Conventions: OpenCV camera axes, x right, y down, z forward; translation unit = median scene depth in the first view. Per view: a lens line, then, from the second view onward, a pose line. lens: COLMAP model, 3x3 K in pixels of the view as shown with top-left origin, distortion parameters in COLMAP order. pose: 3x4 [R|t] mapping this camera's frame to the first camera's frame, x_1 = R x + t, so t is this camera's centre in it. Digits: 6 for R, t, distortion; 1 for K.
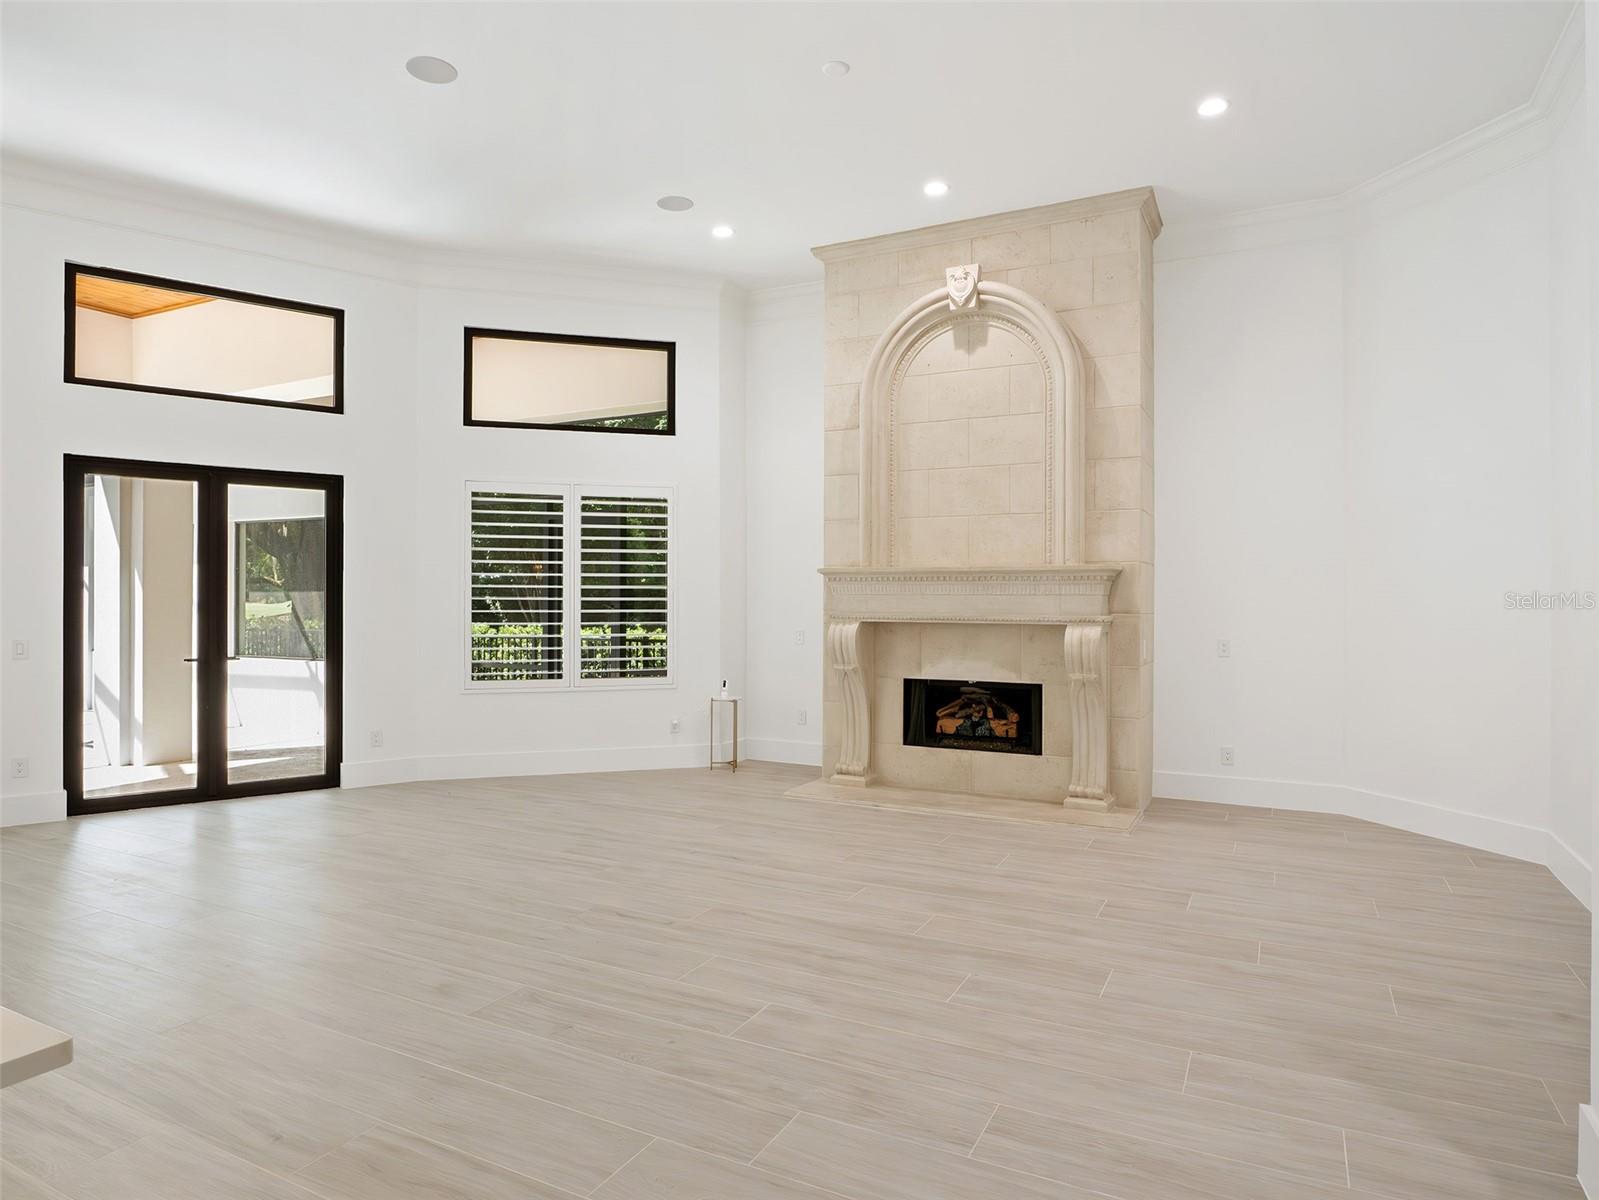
lens RADIAL K [[956.9, 0, 786.7], [0, 956.9, 594.5], [0, 0, 1]] dist [-0.030156, 0.011251]
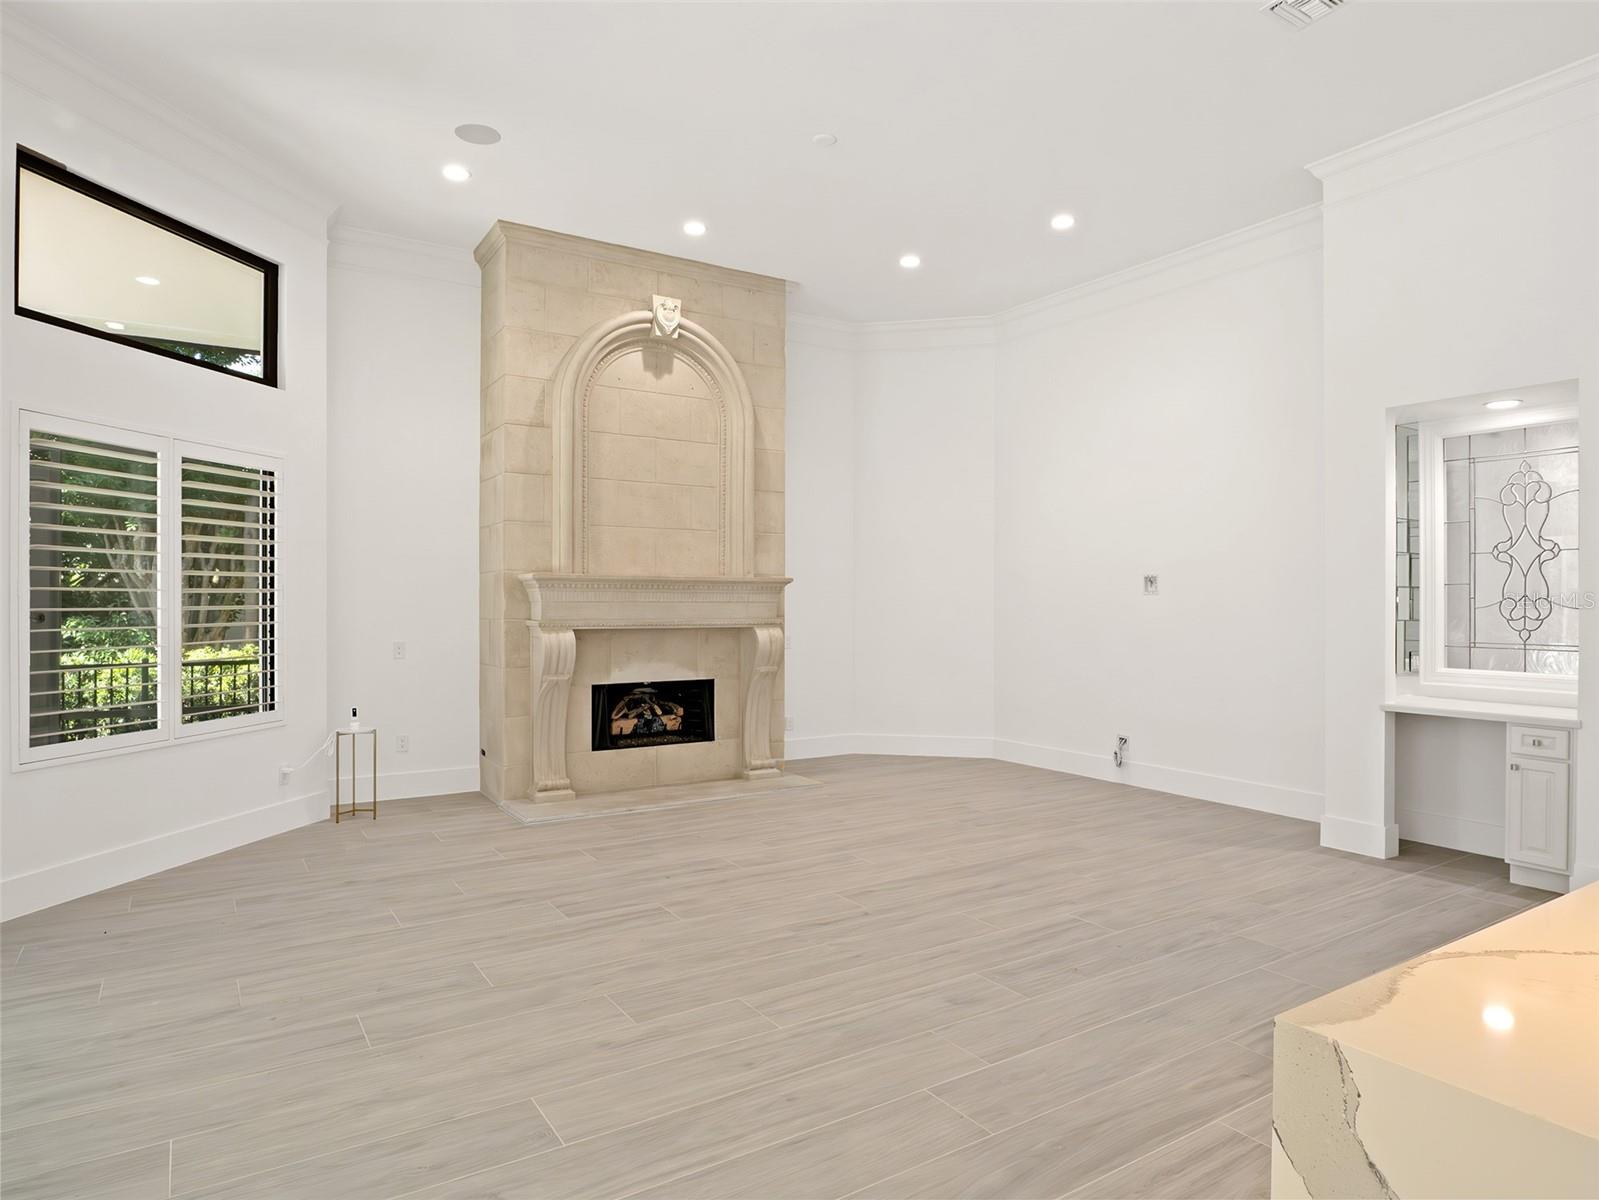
lens RADIAL K [[956.9, 0, 801.4], [0, 956.9, 594.6], [0, 0, 1]] dist [-0.030156, 0.011251]
pose [[0.492830, 0.002829, 0.870121, -0.662301], [-0.005283, 0.999986, -0.000259, -0.008169], [-0.870110, -0.004469, 0.492838, 0.324198]]
